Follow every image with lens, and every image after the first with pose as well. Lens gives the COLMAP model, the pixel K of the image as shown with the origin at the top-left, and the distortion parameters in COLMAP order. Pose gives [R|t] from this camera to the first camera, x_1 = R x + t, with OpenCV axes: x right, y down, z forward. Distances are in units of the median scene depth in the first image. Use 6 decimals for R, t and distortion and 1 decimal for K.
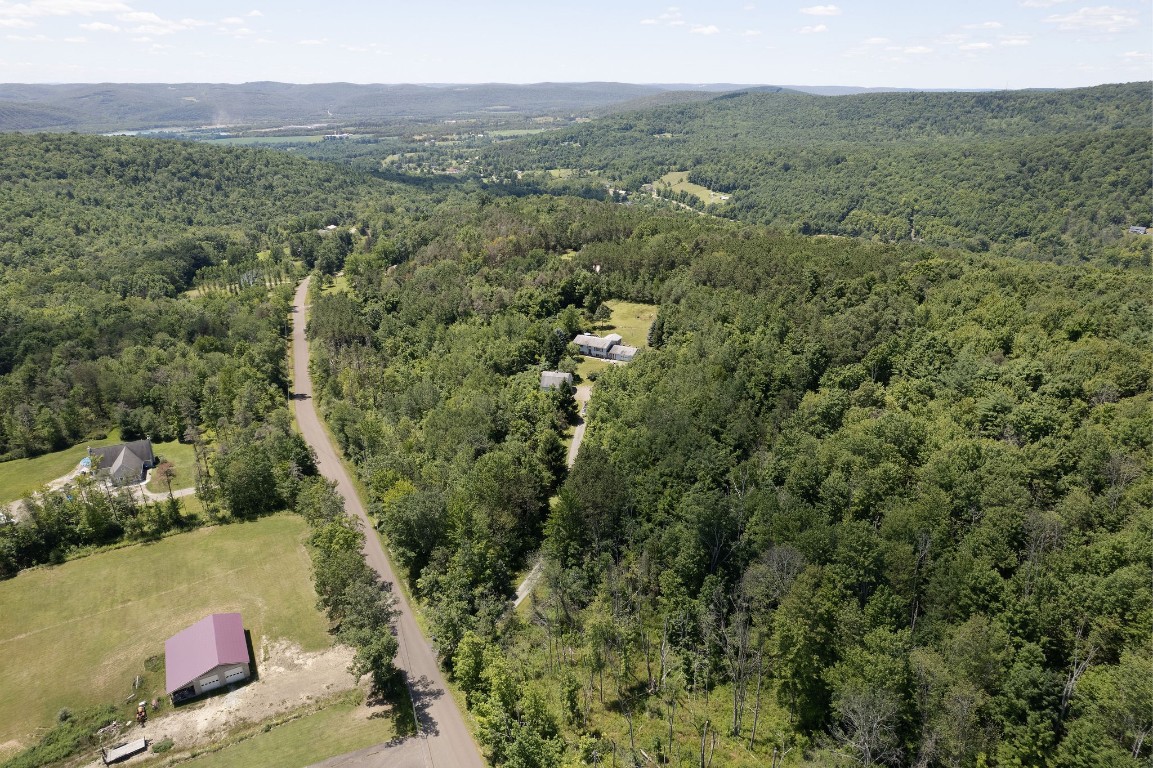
lens RADIAL K [[718.6, 0, 582.0], [0, 718.6, 382.2], [0, 0, 1]] dist [-0.028768, 0.016895]
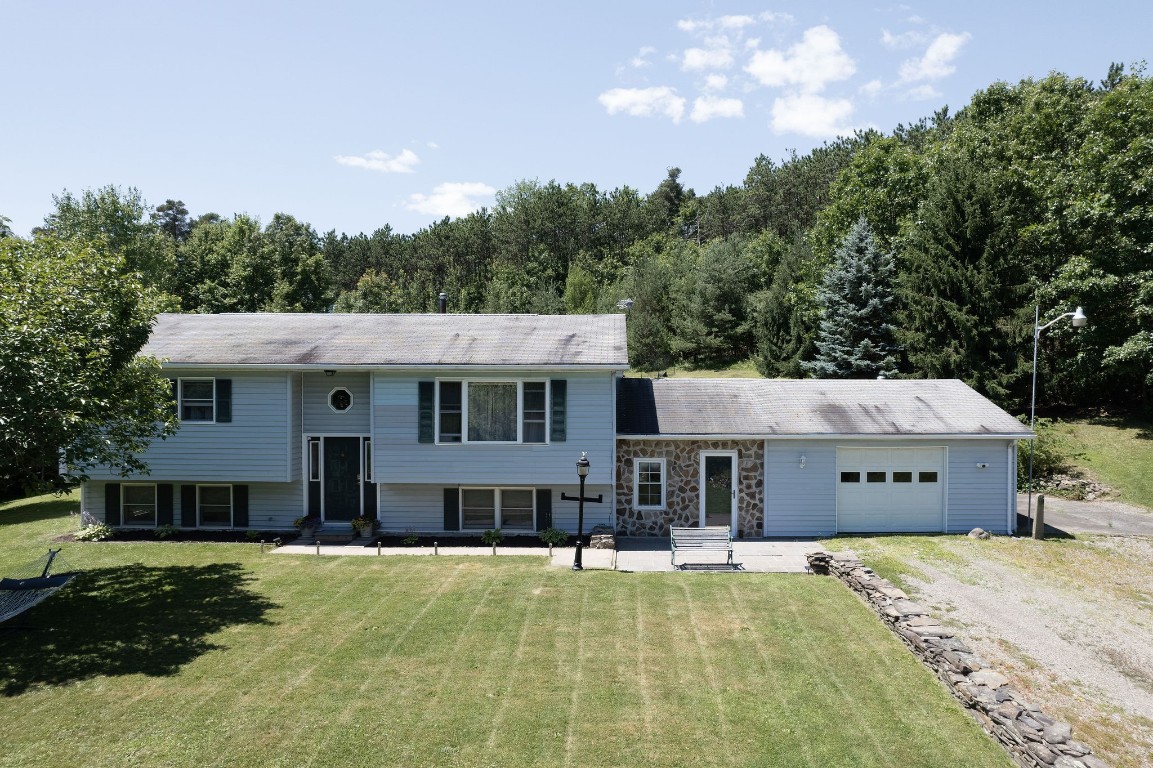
lens RADIAL K [[718.6, 0, 586.6], [0, 718.6, 390.8], [0, 0, 1]] dist [-0.028768, 0.016895]
pose [[0.899714, 0.011343, 0.436332, 0.001913], [0.156460, 0.924848, -0.346664, -0.020009], [-0.407473, 0.380167, 0.830324, 0.815297]]
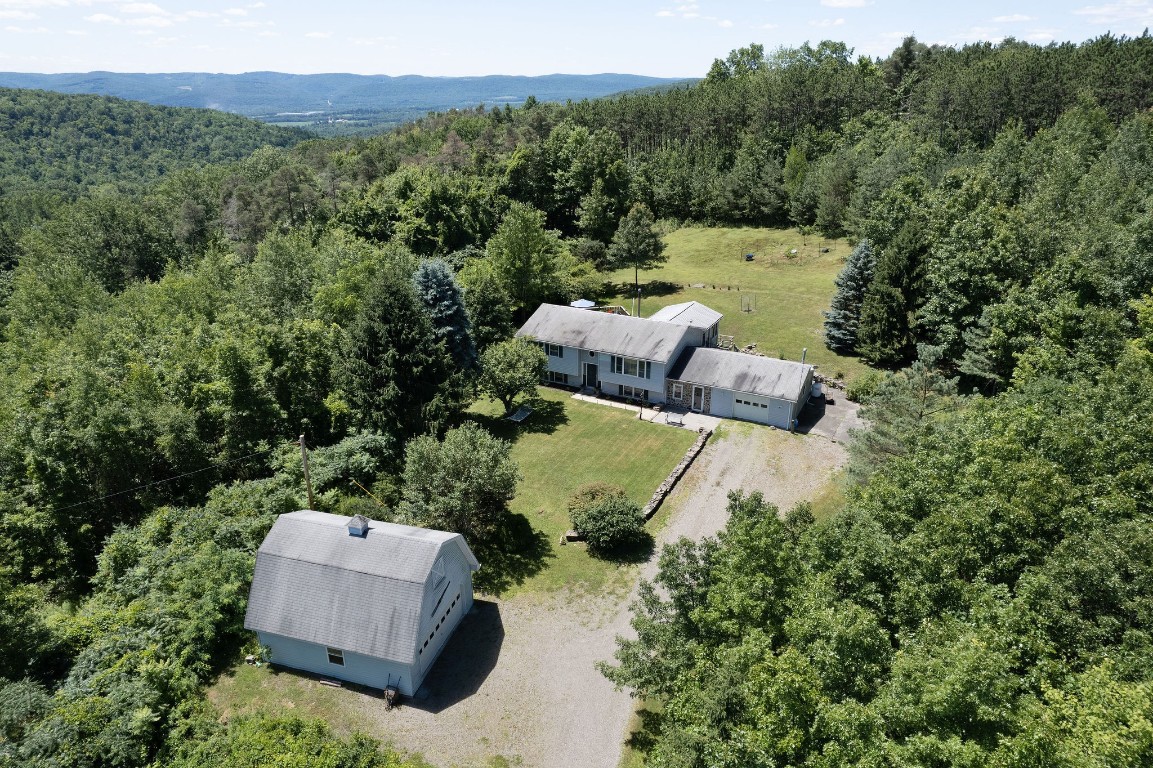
lens RADIAL K [[718.6, 0, 577.0], [0, 718.6, 376.8], [0, 0, 1]] dist [-0.028768, 0.016895]
pose [[0.999779, 0.008085, -0.019427, 0.009358], [-0.008264, 0.999924, -0.009182, -0.034882], [0.019351, 0.009341, 0.999769, 0.672344]]
